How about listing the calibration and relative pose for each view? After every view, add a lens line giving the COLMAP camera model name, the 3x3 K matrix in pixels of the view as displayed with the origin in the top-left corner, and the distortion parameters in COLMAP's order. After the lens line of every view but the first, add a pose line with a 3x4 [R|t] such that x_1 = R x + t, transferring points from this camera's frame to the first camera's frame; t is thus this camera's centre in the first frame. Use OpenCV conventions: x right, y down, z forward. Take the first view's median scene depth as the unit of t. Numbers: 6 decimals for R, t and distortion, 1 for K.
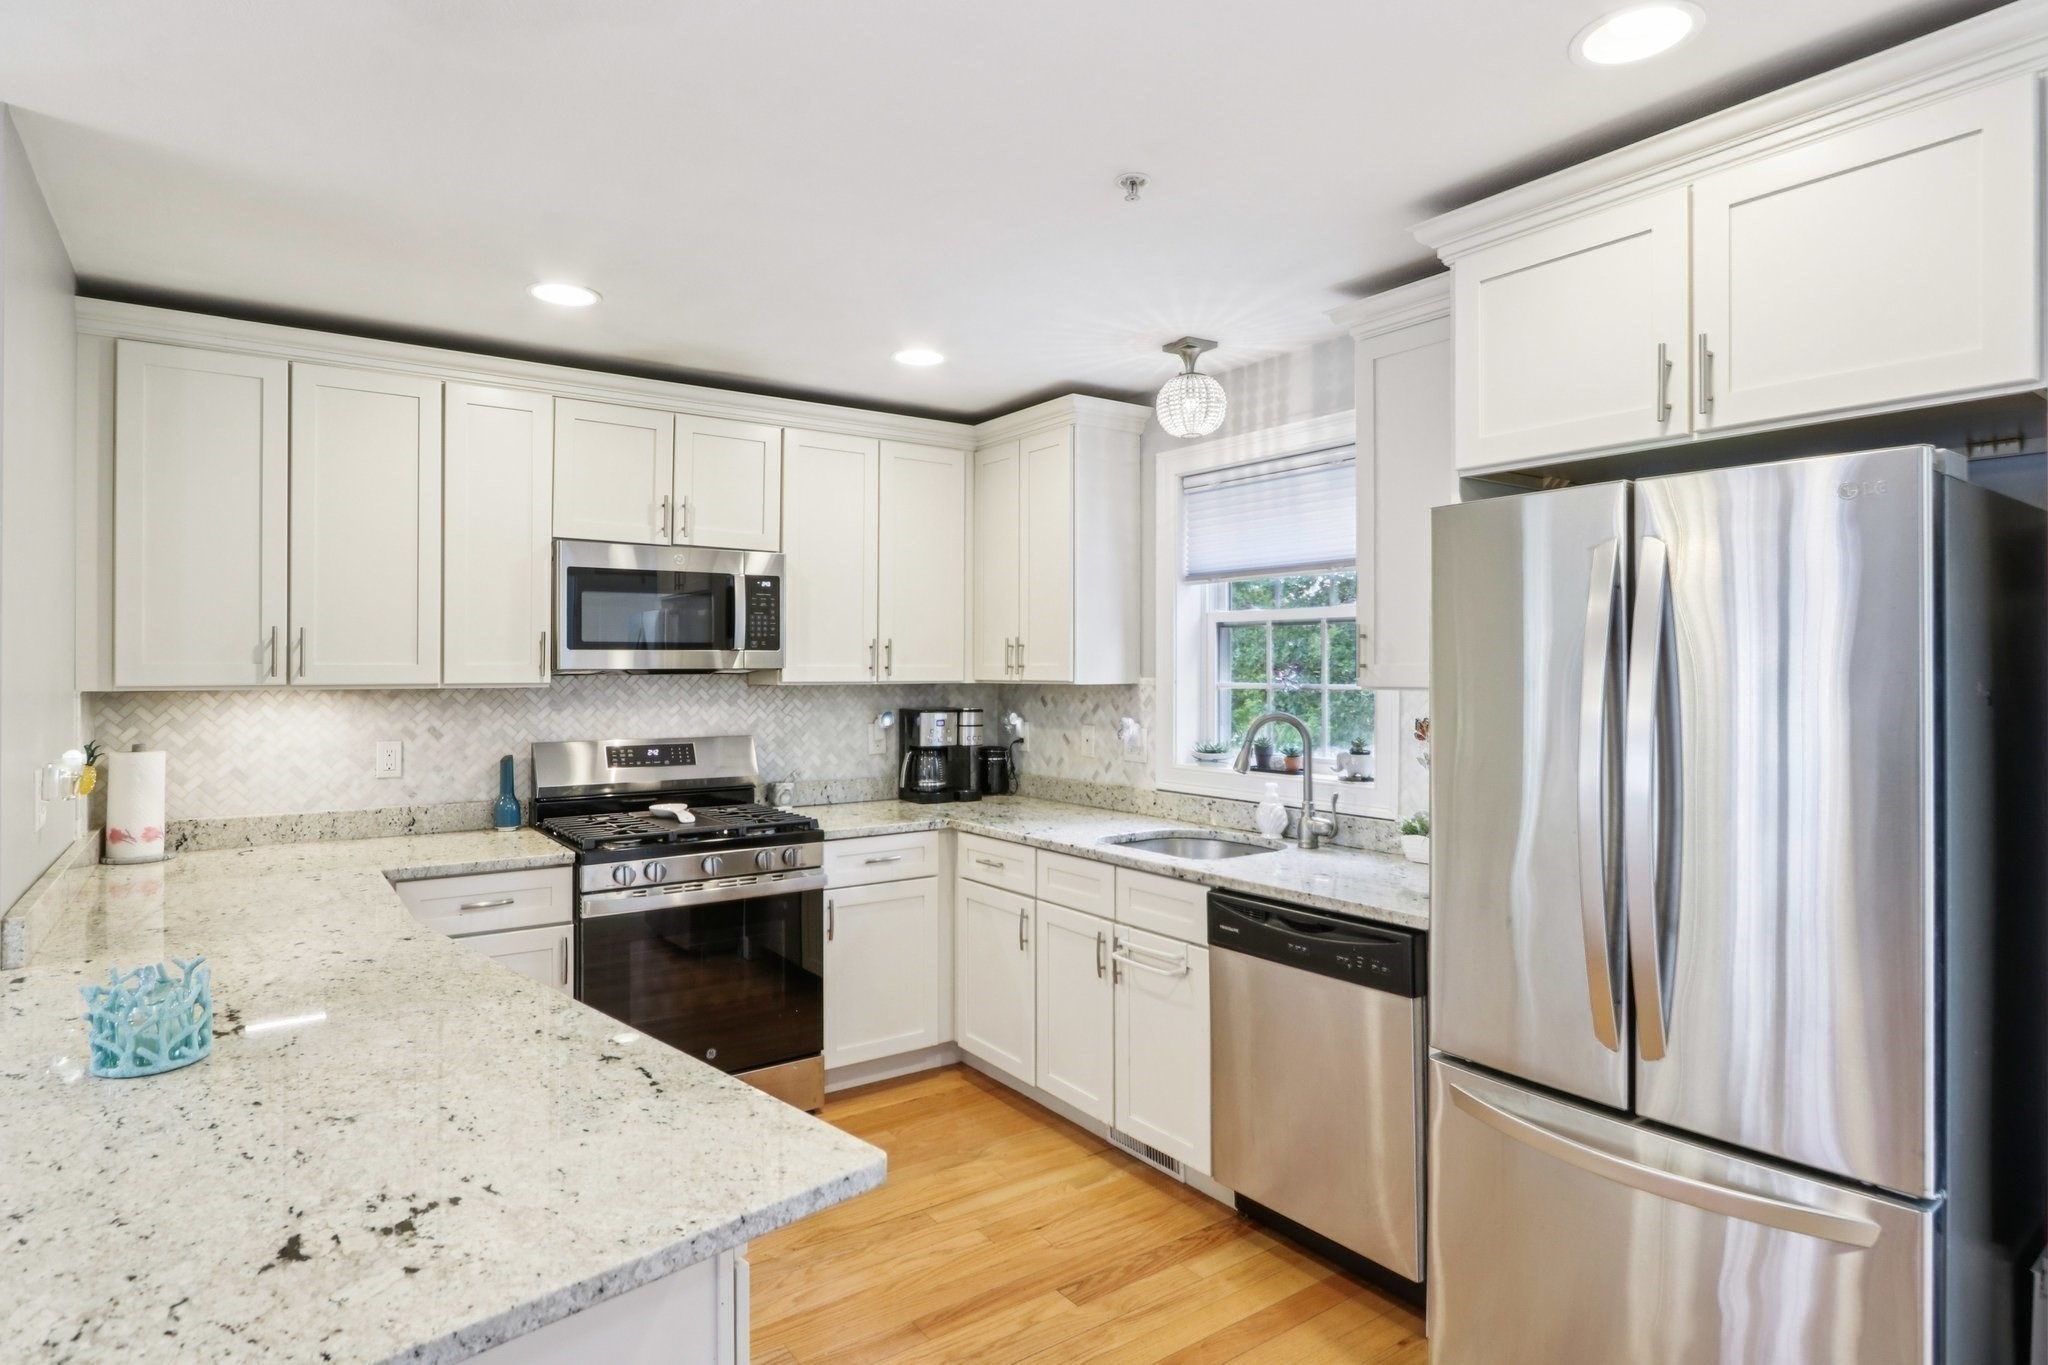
lens RADIAL K [[1090.7, 0, 1002.5], [0, 1090.7, 661.6], [0, 0, 1]] dist [0.000050, 0.004231]
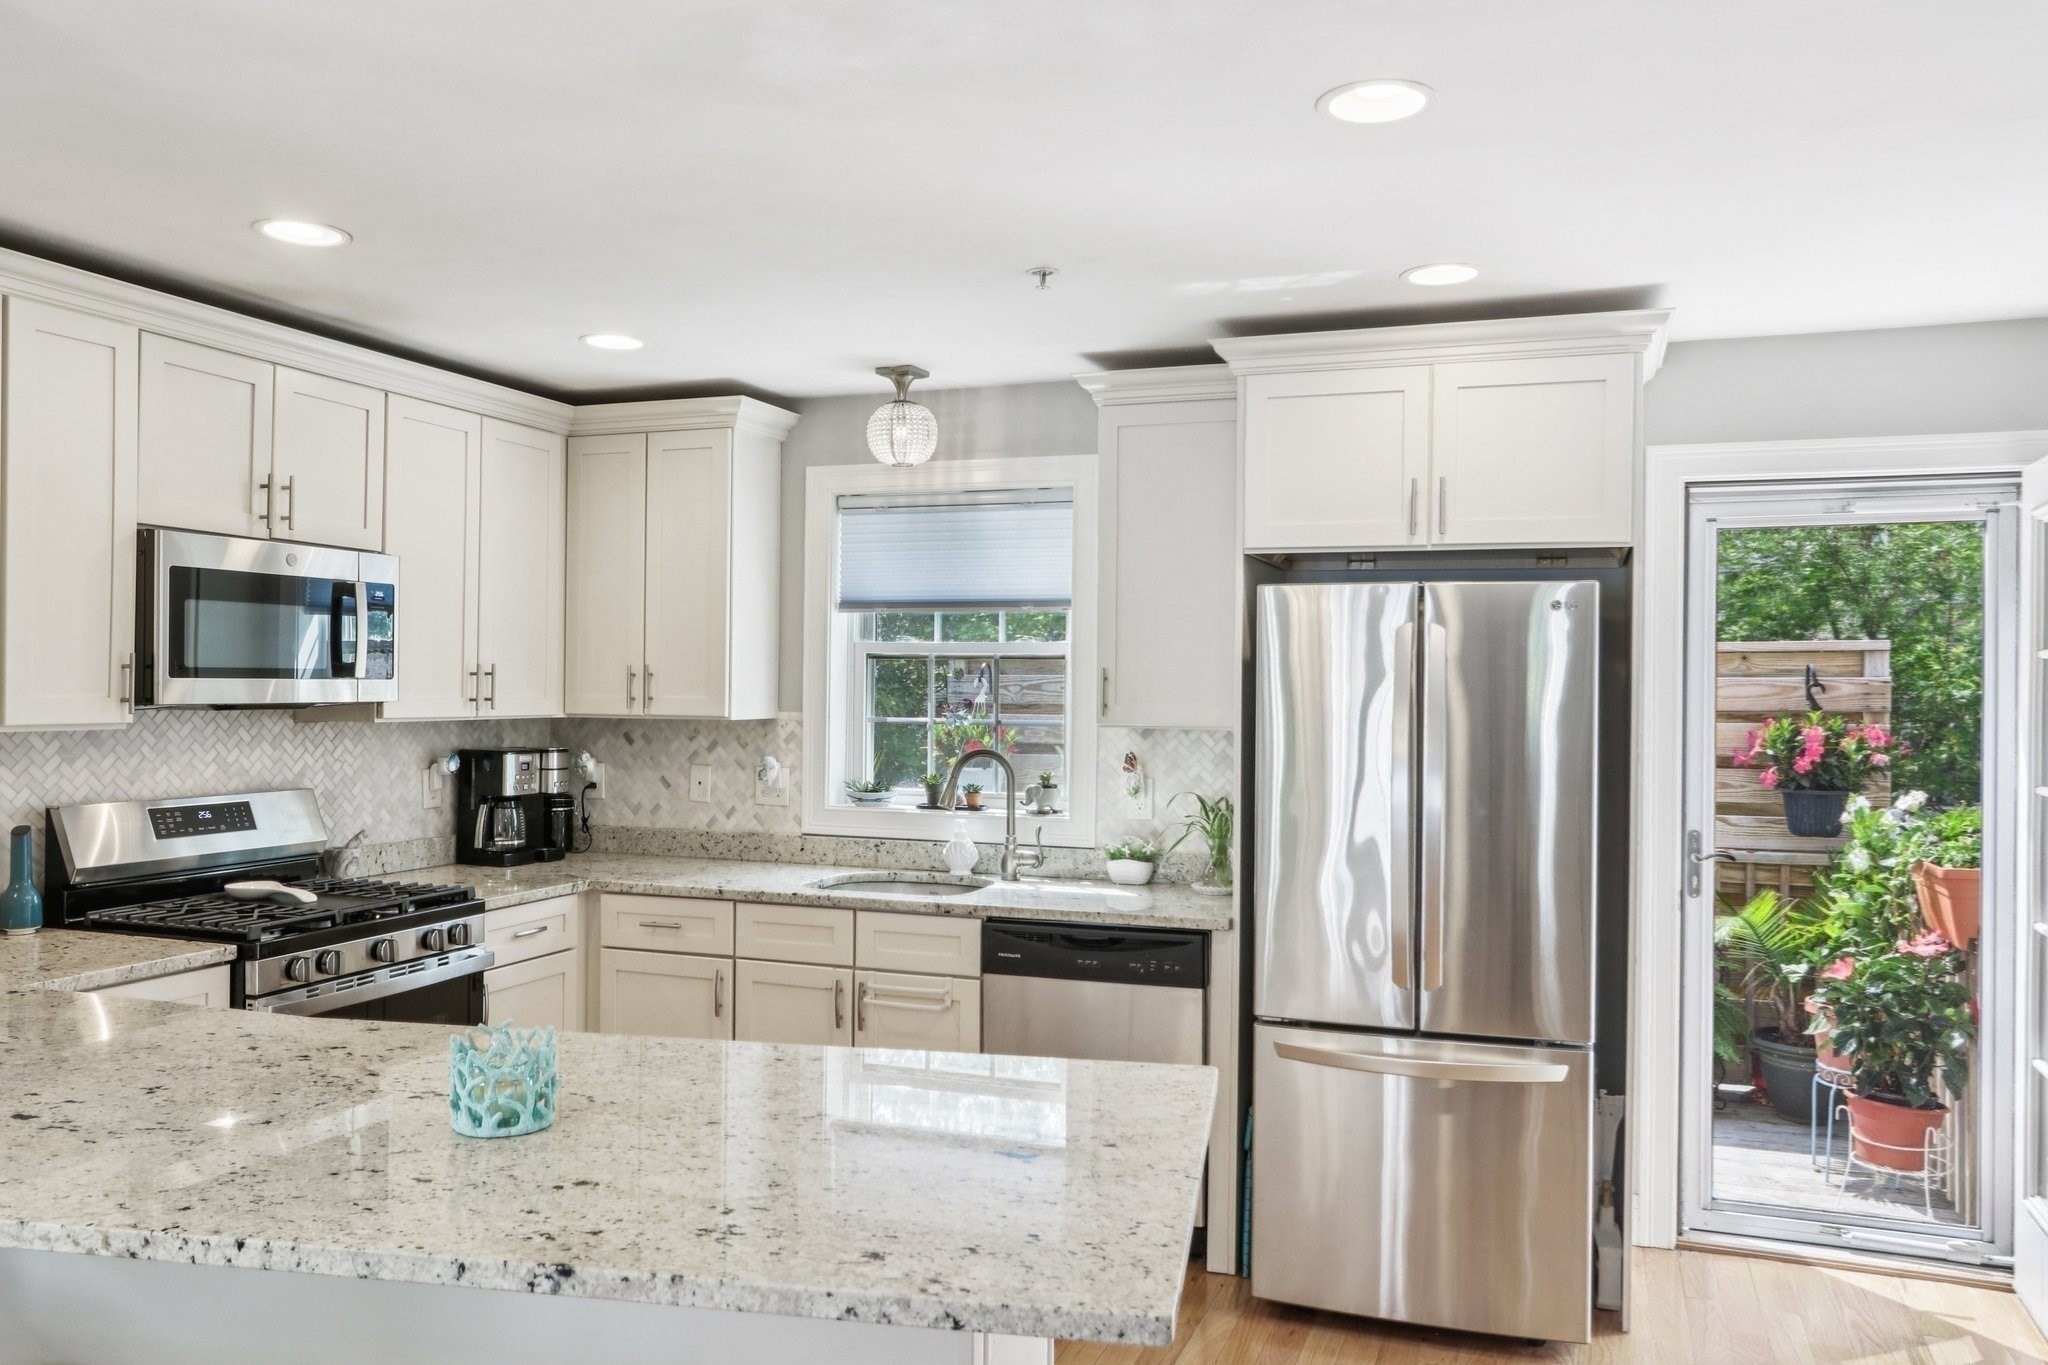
lens RADIAL K [[1527.3, 0, 997.7], [0, 1527.3, 701.6], [0, 0, 1]] dist [-0.002438, 0.015889]
pose [[0.824685, 0.002432, 0.565587, -0.478633], [-0.014562, 0.999751, 0.016934, -0.019134], [-0.565405, -0.022201, 0.824515, -0.156018]]
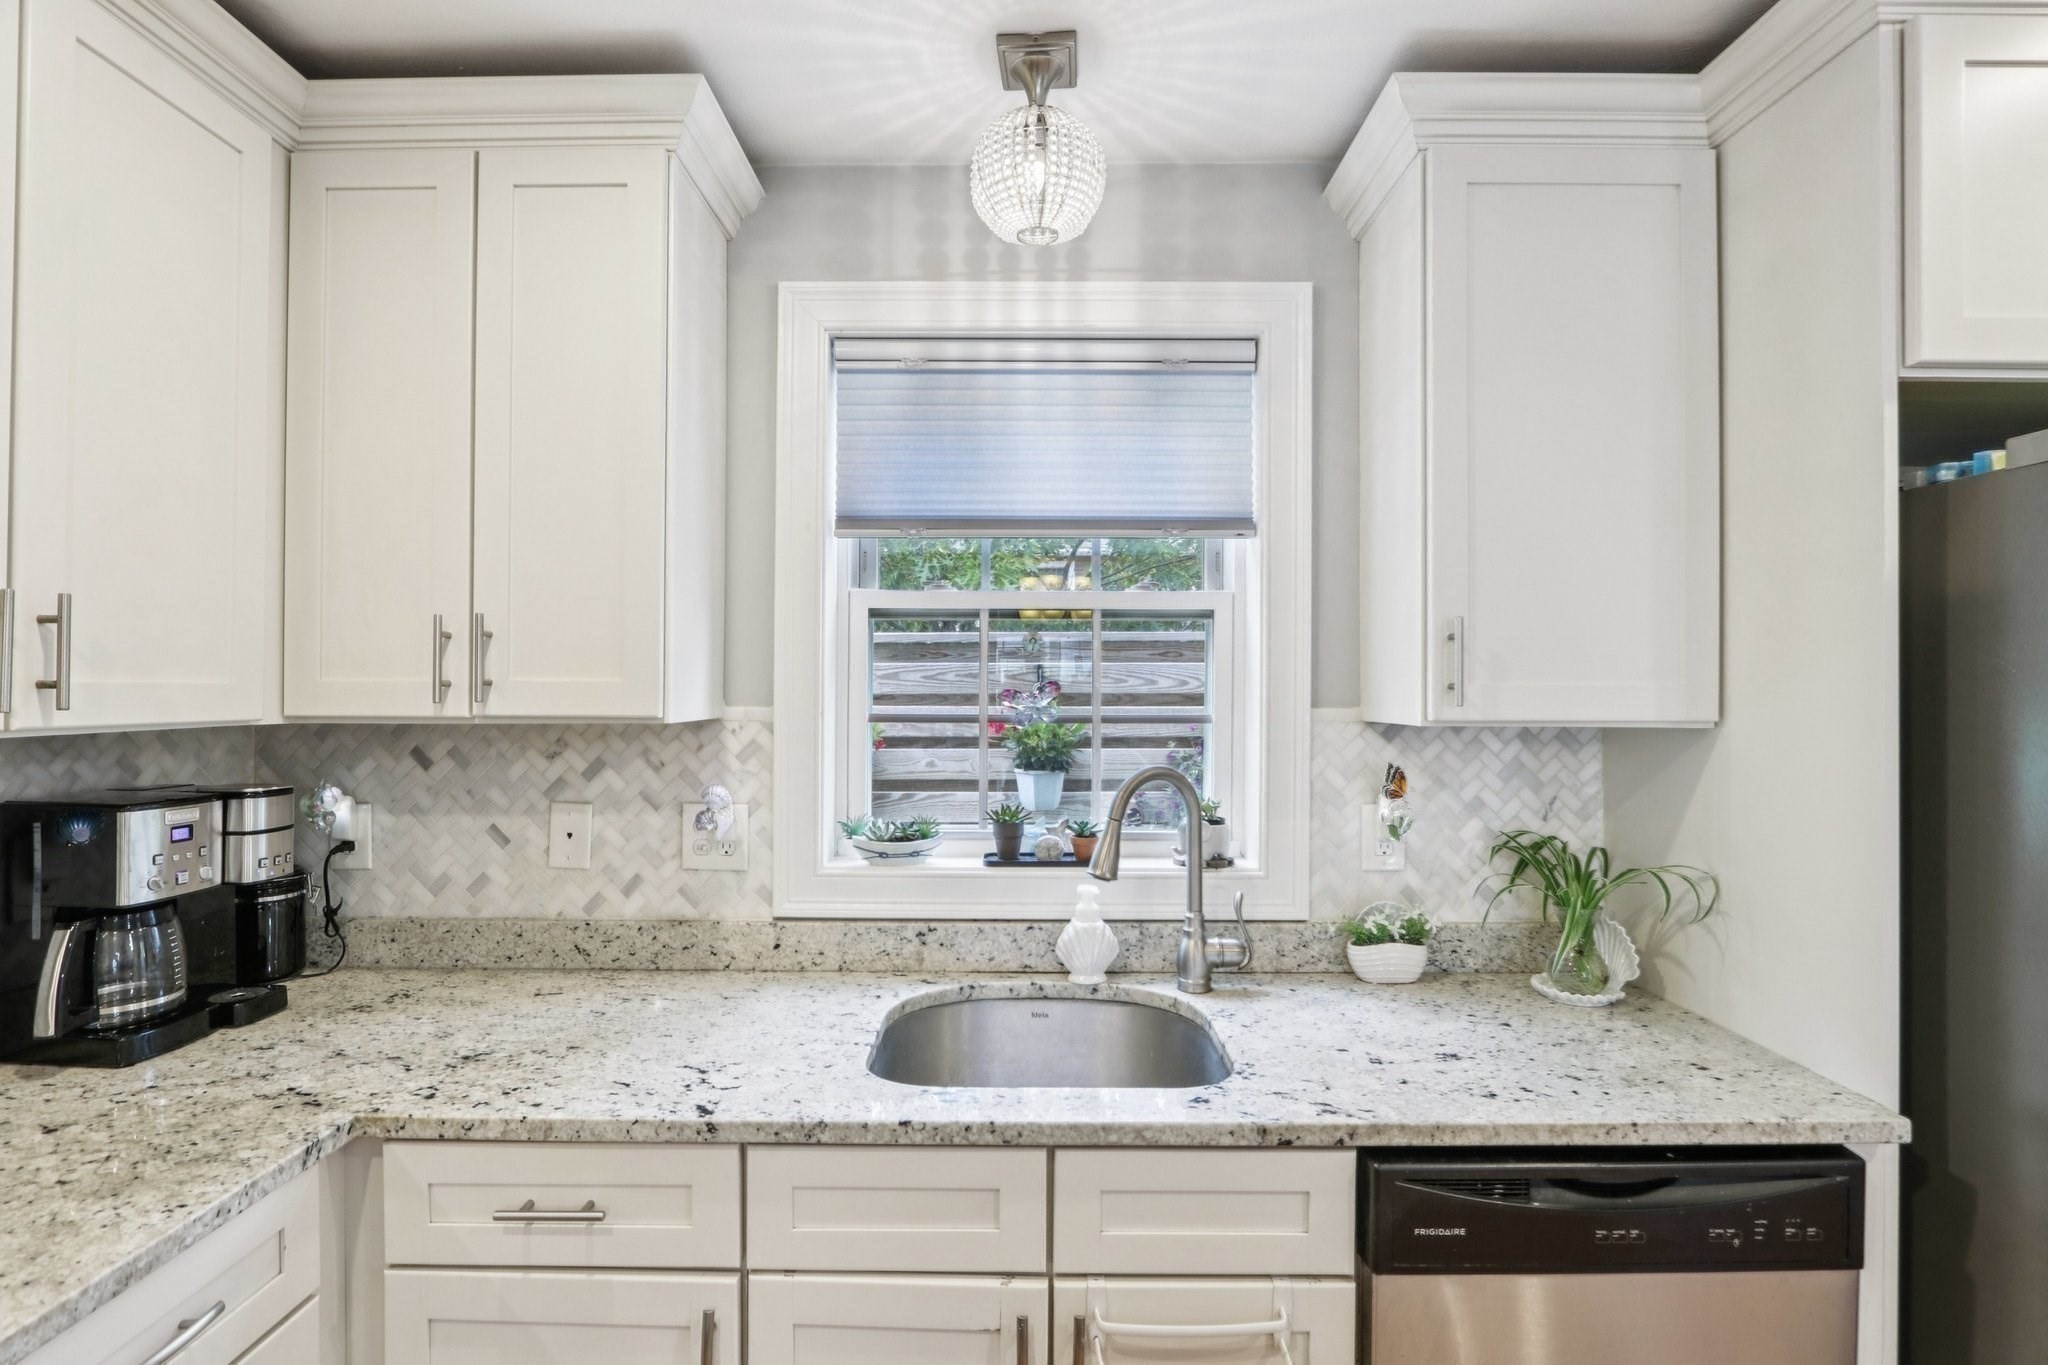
lens RADIAL K [[960.4, 0, 1003.4], [0, 960.4, 691.0], [0, 0, 1]] dist [-0.019238, 0.002785]
pose [[0.574036, -0.002902, 0.818825, -0.186239], [-0.009036, 0.999910, 0.009878, 0.002140], [-0.818780, -0.013069, 0.573958, 0.688121]]
